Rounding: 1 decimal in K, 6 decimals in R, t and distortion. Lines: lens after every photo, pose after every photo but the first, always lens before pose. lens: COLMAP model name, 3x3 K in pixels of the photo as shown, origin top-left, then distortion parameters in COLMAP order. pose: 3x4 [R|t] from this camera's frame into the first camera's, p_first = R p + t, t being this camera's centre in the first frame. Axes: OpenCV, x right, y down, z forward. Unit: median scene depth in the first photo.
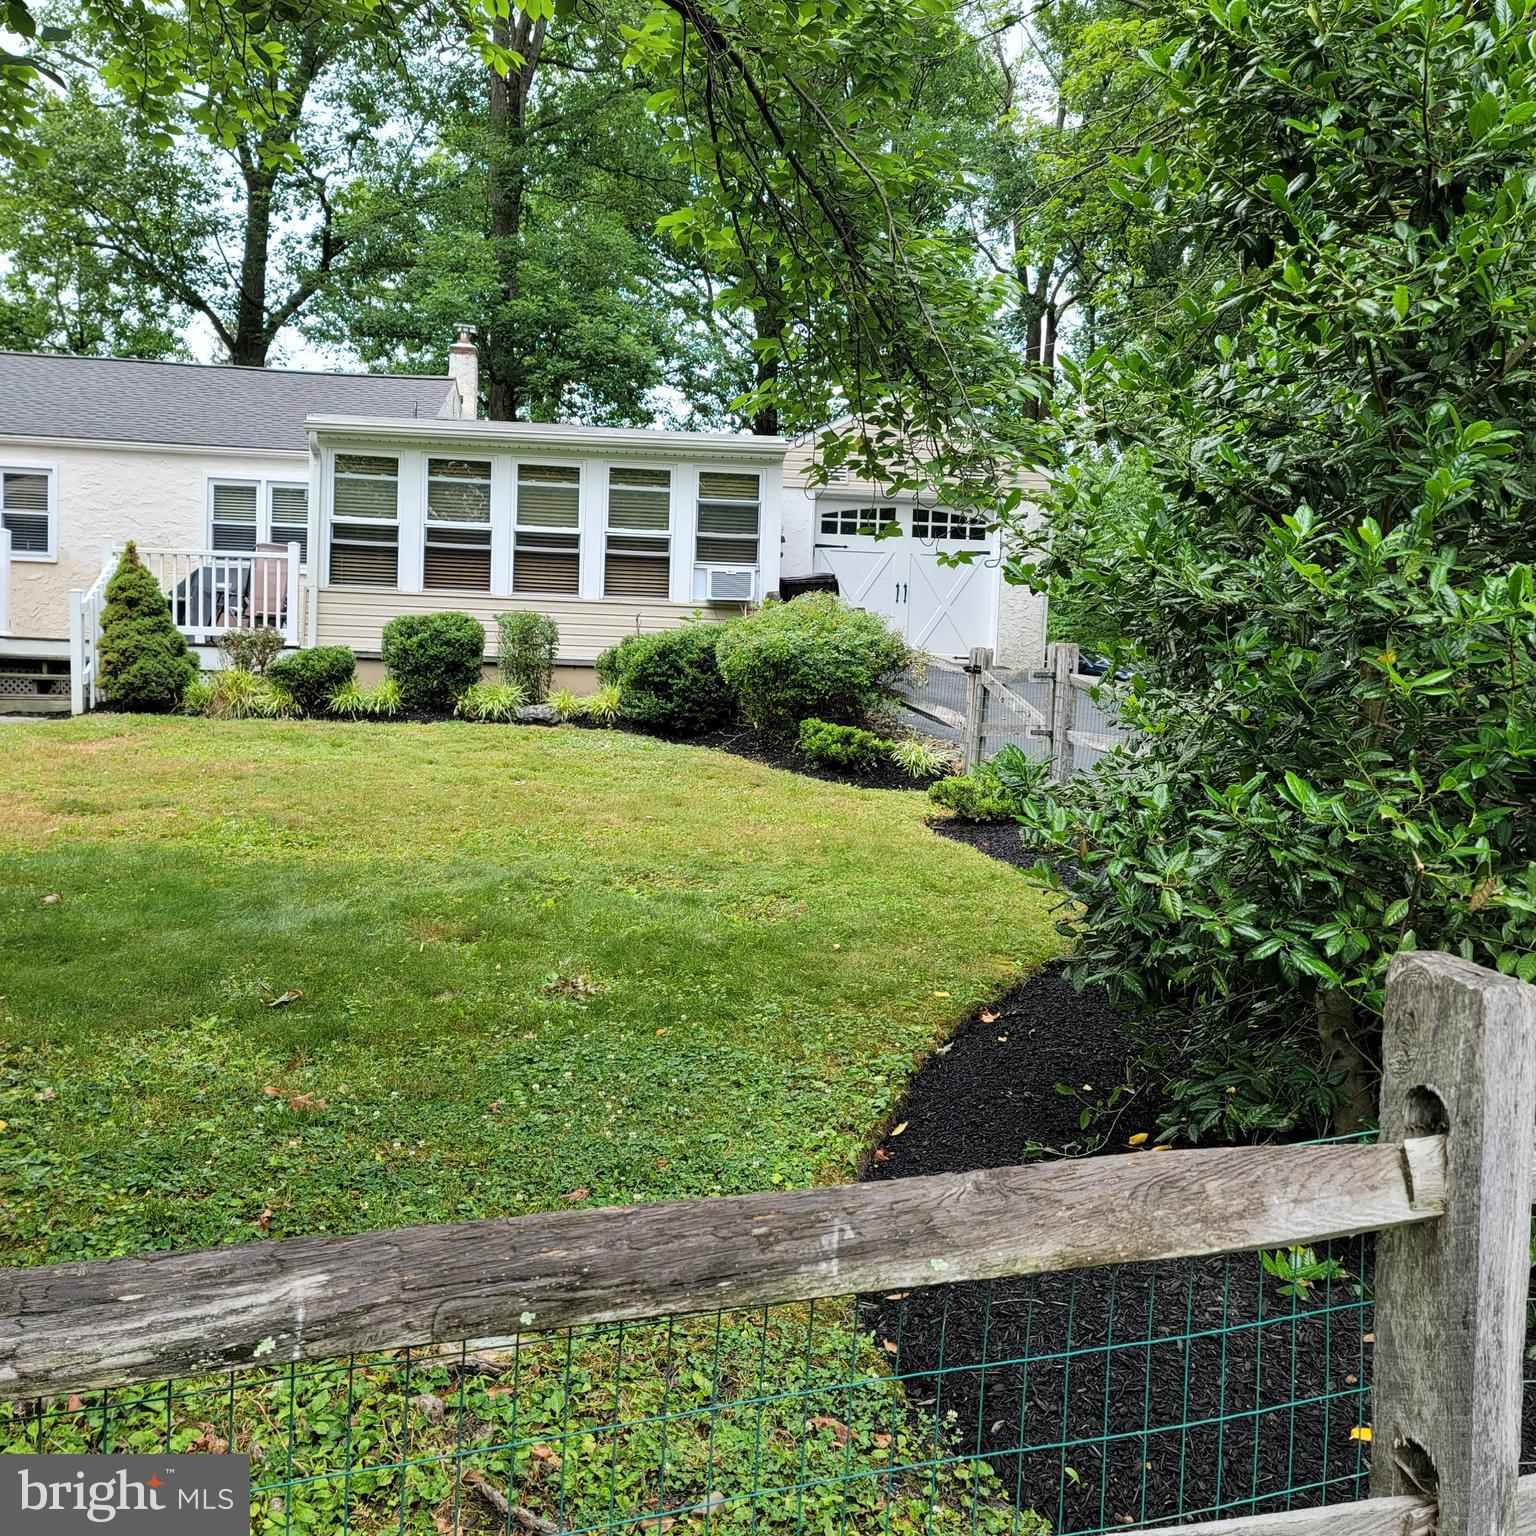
lens RADIAL K [[1499.2, 0, 761.6], [0, 1499.2, 775.2], [0, 0, 1]] dist [0.077184, -0.045022]
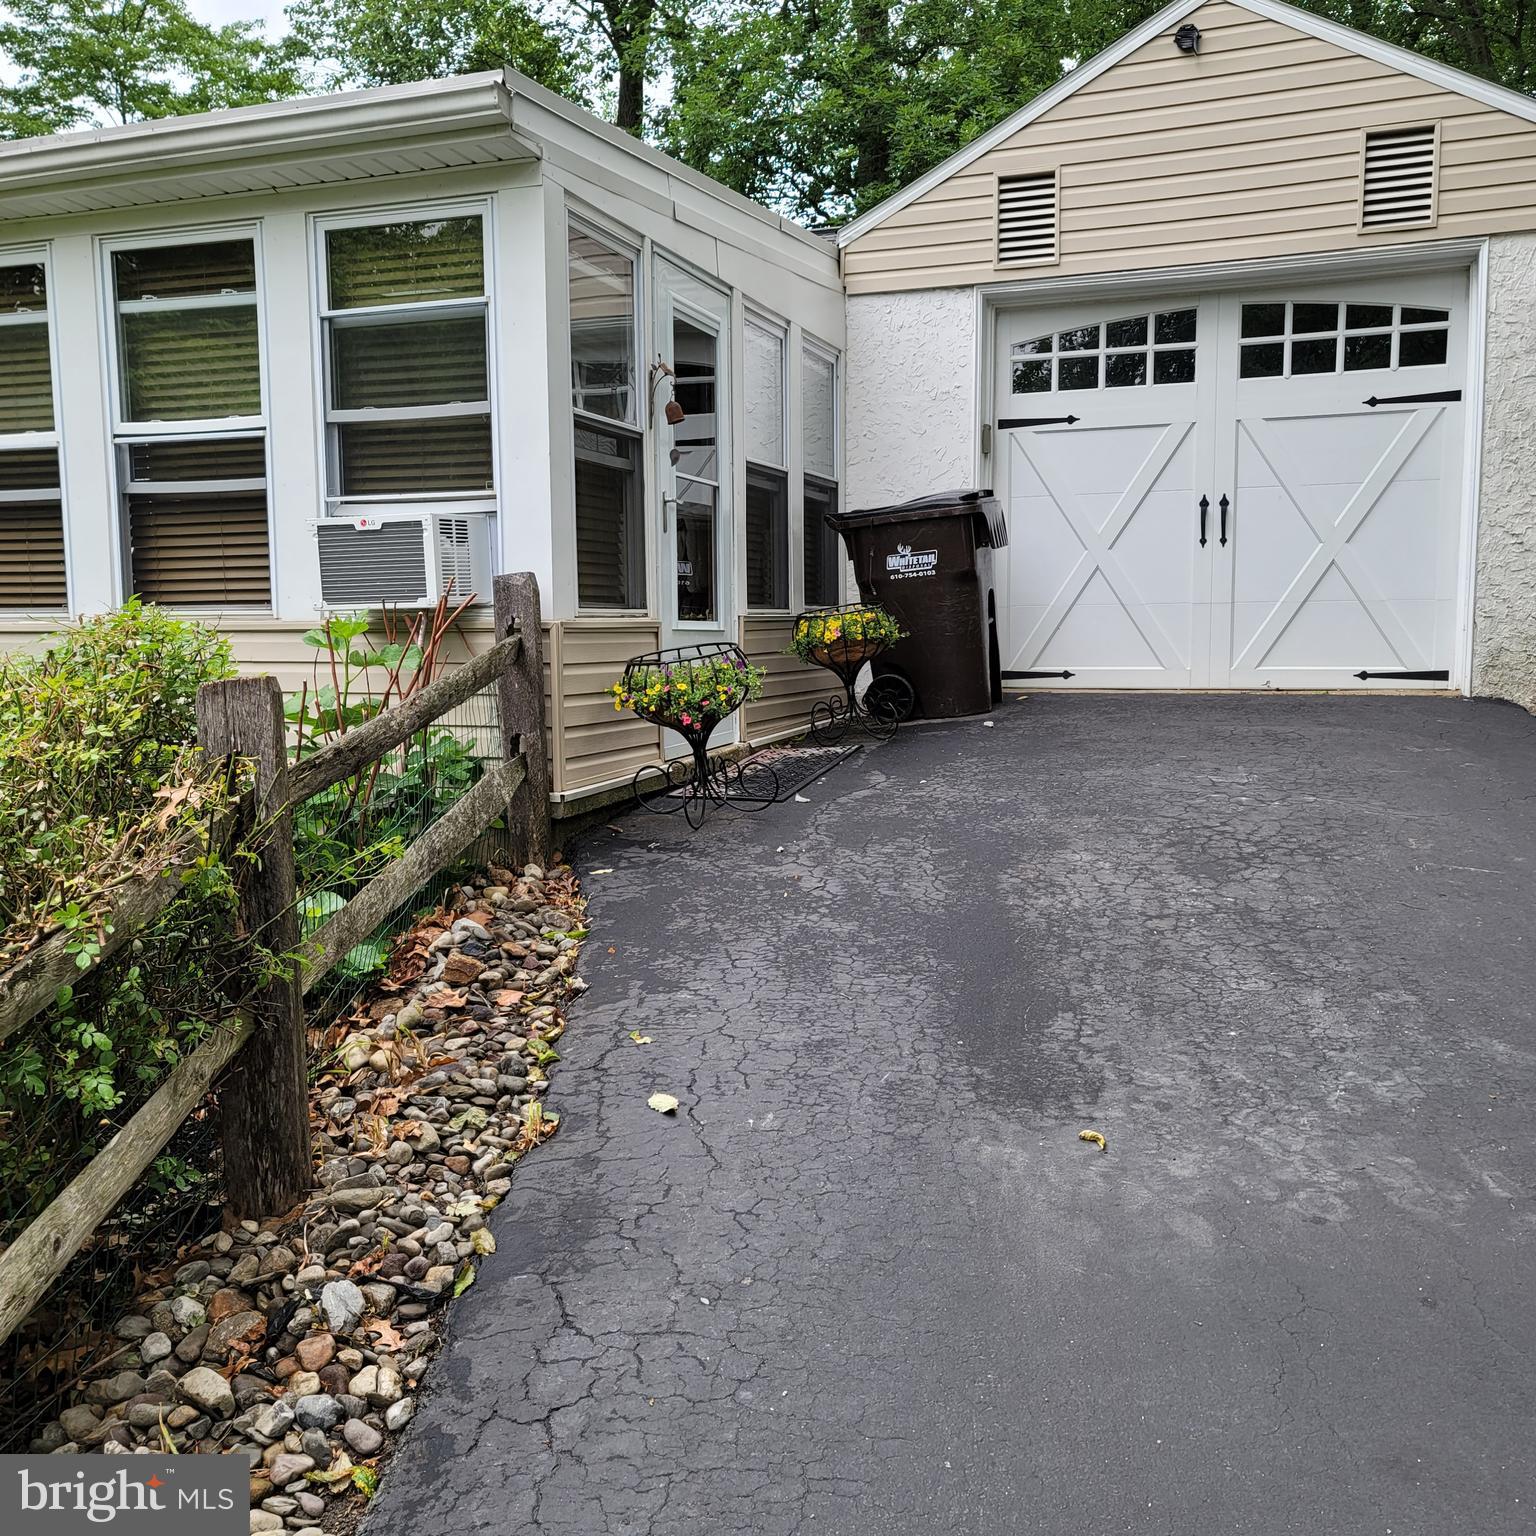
lens RADIAL K [[1499.2, 0, 761.6], [0, 1499.2, 775.2], [0, 0, 1]] dist [0.077184, -0.045022]
pose [[0.905914, -0.002078, -0.423456, 0.171143], [0.021449, 0.998929, 0.040986, -0.079554], [0.422917, -0.046212, 0.904989, 0.635945]]
